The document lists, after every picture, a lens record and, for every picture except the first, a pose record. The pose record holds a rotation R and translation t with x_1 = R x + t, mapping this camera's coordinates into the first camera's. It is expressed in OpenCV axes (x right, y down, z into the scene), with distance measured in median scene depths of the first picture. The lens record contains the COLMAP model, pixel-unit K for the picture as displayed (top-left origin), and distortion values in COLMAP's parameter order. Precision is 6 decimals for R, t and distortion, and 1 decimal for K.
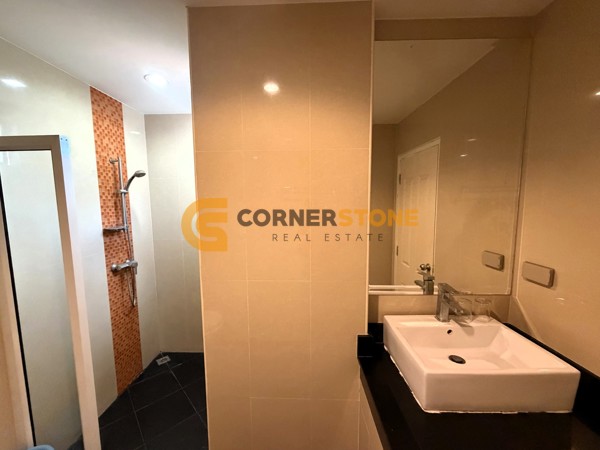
lens RADIAL K [[237.8, 0, 300.0], [0, 237.8, 225.0], [0, 0, 1]] dist [0.001010, 0.000121]
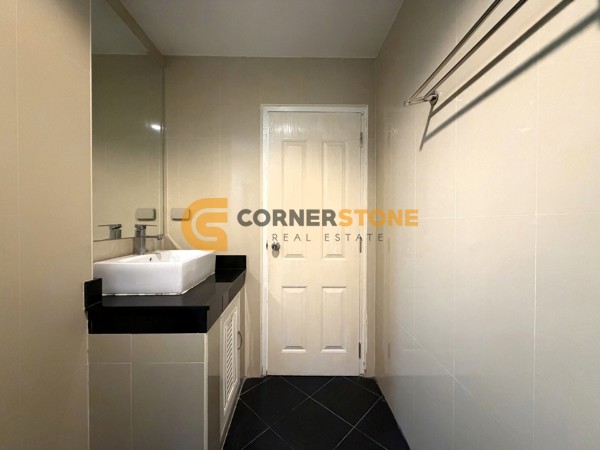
lens RADIAL K [[242.1, 0, 300.0], [0, 242.1, 225.0], [0, 0, 1]] dist [-0.000003, 0.000020]
pose [[-0.030346, -0.006548, 0.999518, -0.644353], [0.103922, 0.994538, 0.009670, 0.320266], [-0.994122, 0.104165, -0.029499, 0.219993]]
